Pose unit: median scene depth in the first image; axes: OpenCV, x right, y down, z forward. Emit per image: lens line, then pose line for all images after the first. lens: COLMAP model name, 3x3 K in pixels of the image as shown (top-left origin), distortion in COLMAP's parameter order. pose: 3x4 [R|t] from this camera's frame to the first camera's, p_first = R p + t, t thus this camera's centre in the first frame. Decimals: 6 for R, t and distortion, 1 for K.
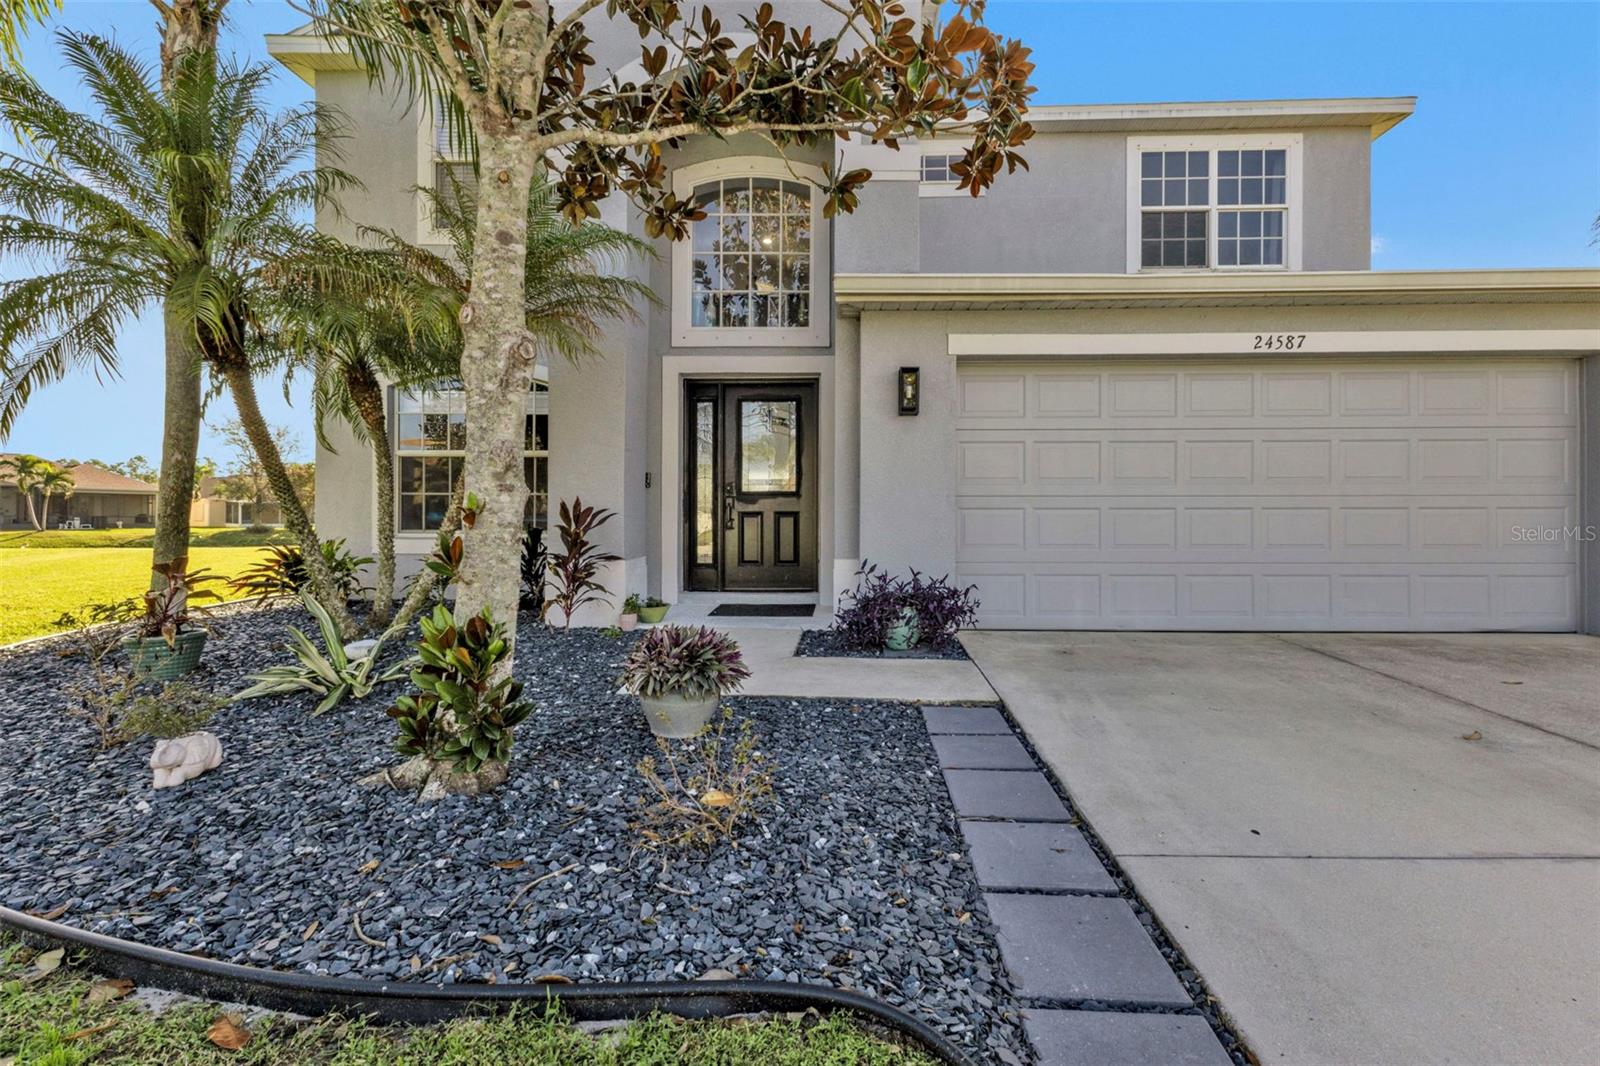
lens RADIAL K [[705.3, 0, 817.9], [0, 705.3, 519.9], [0, 0, 1]] dist [0.008707, 0.000058]
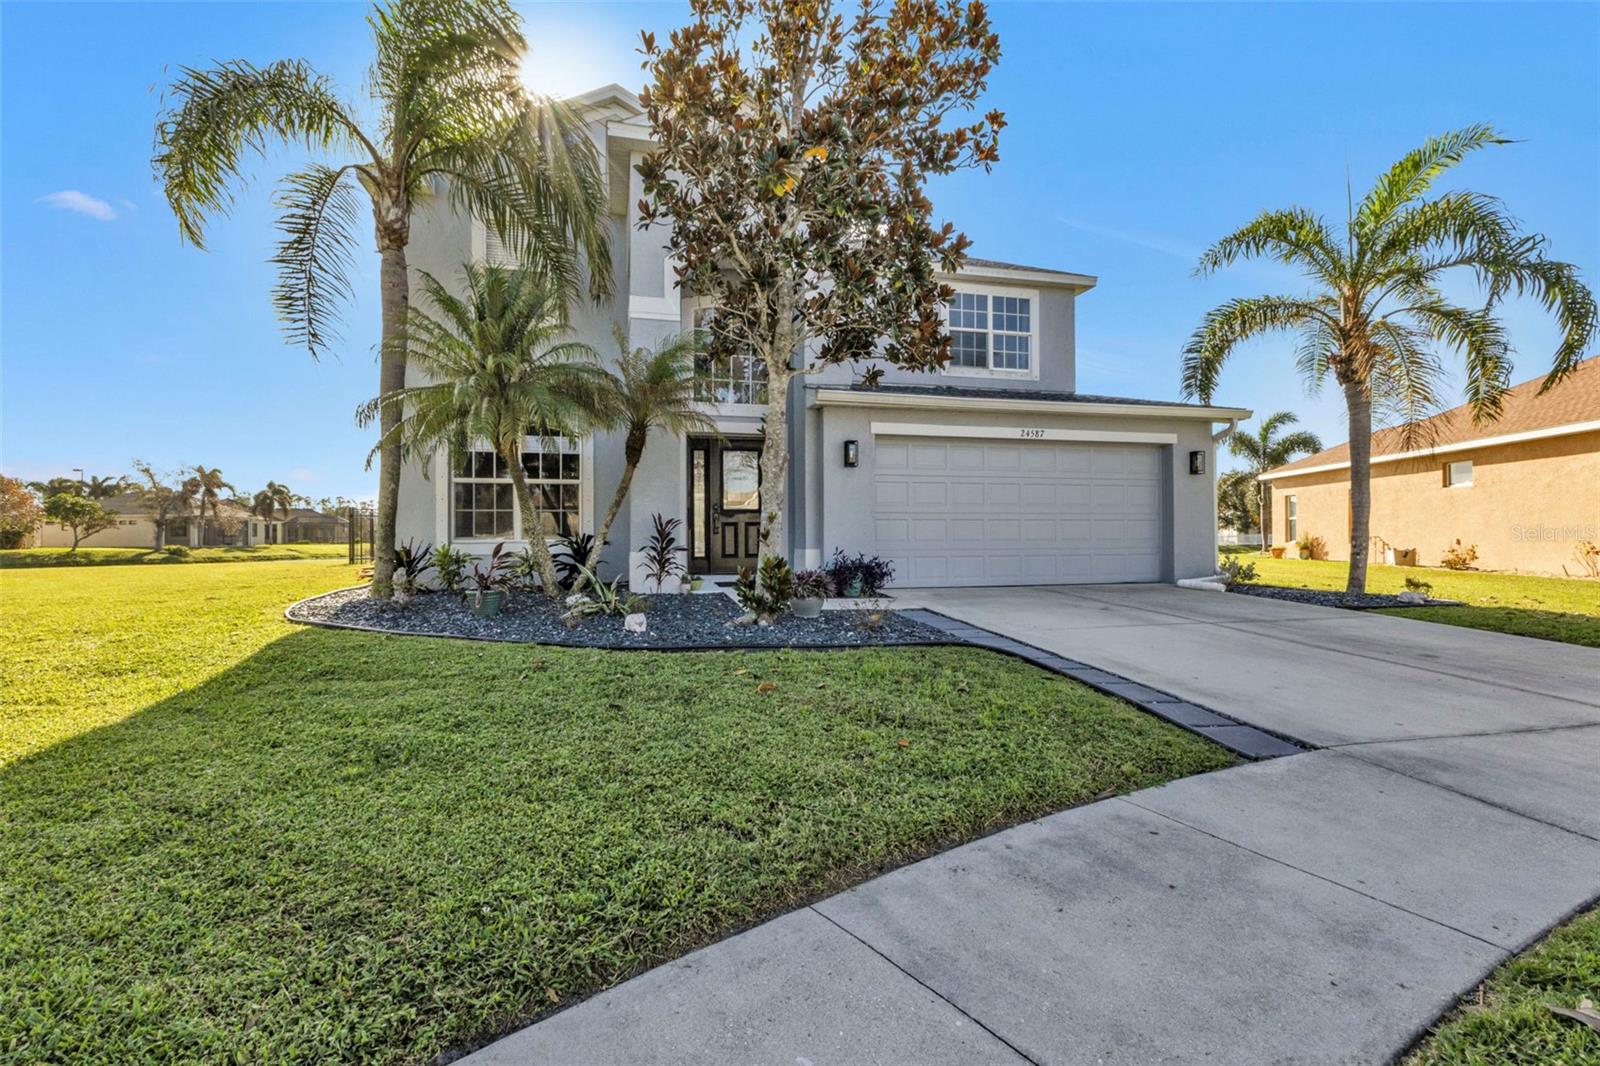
lens RADIAL K [[698.5, 0, 784.6], [0, 698.5, 533.8], [0, 0, 1]] dist [0.007577, -0.000089]
pose [[0.966847, -0.005897, 0.255290, -0.366741], [0.006114, 0.999981, -0.000058, 0.013876], [-0.255285, 0.001616, 0.966865, -0.501764]]
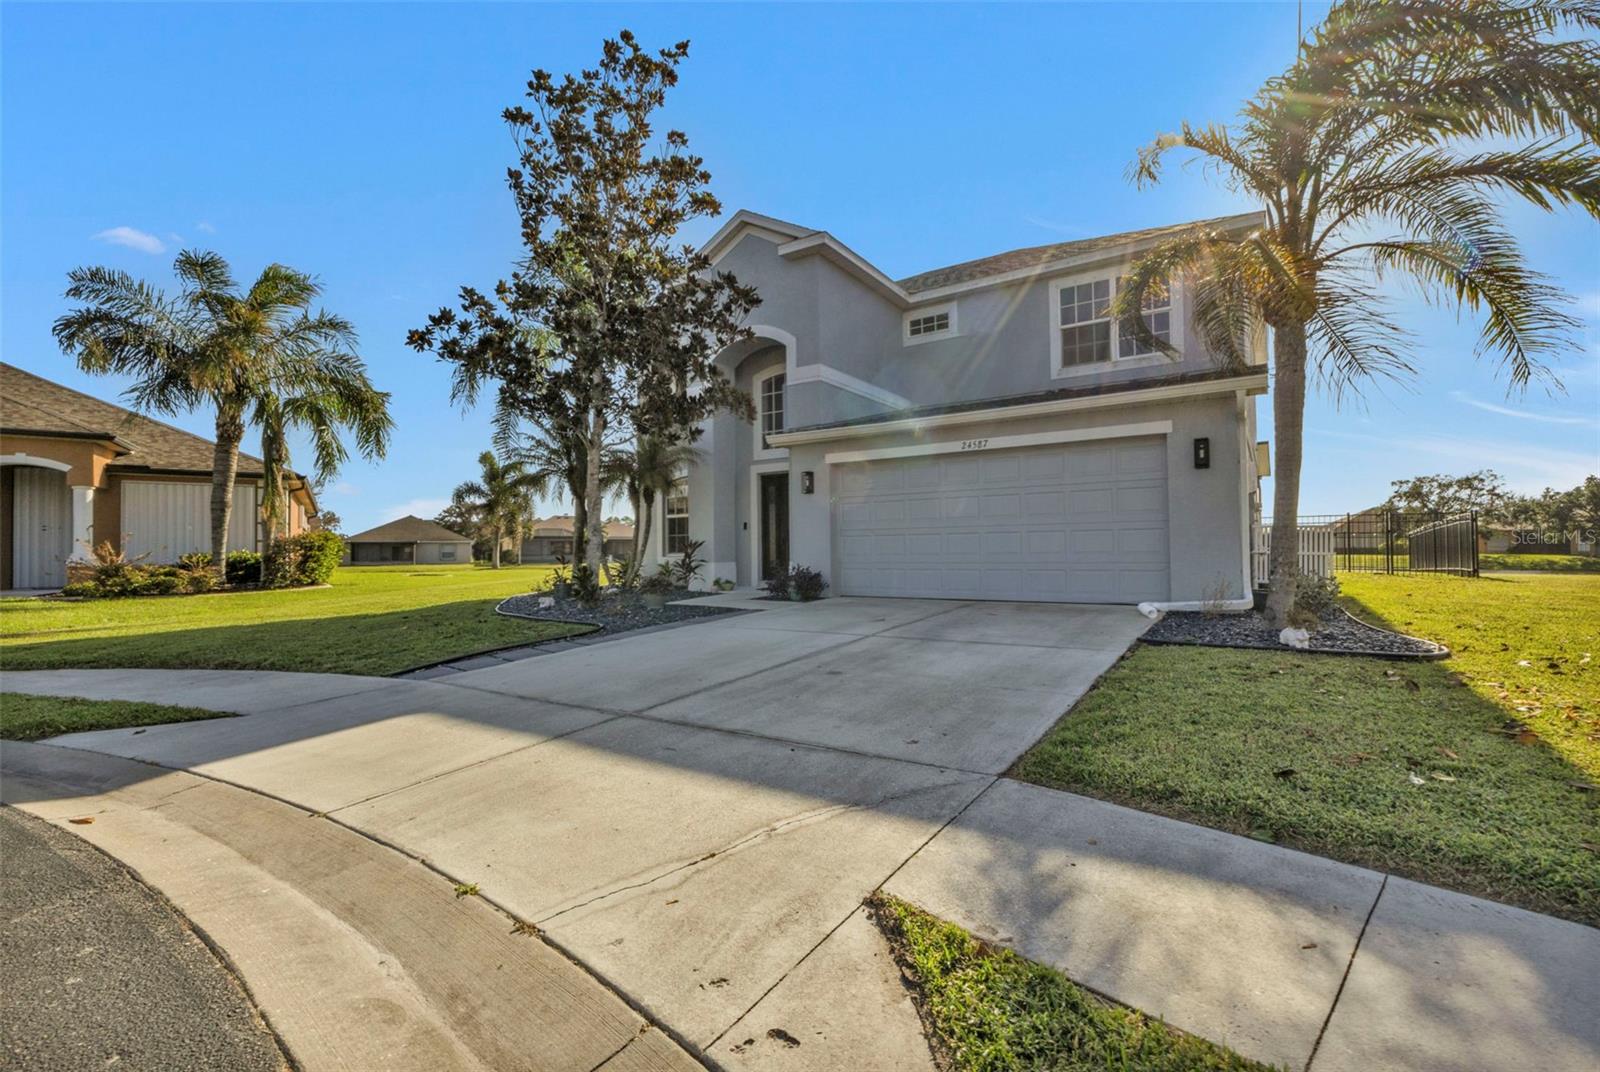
lens RADIAL K [[684.9, 0, 800.0], [0, 684.9, 536.0], [0, 0, 1]] dist [0.009083, 0.000157]
pose [[0.853786, -0.025785, -0.519985, 0.910957], [0.012788, 0.999510, -0.028567, 0.031011], [0.520467, 0.017740, 0.853697, -0.611506]]
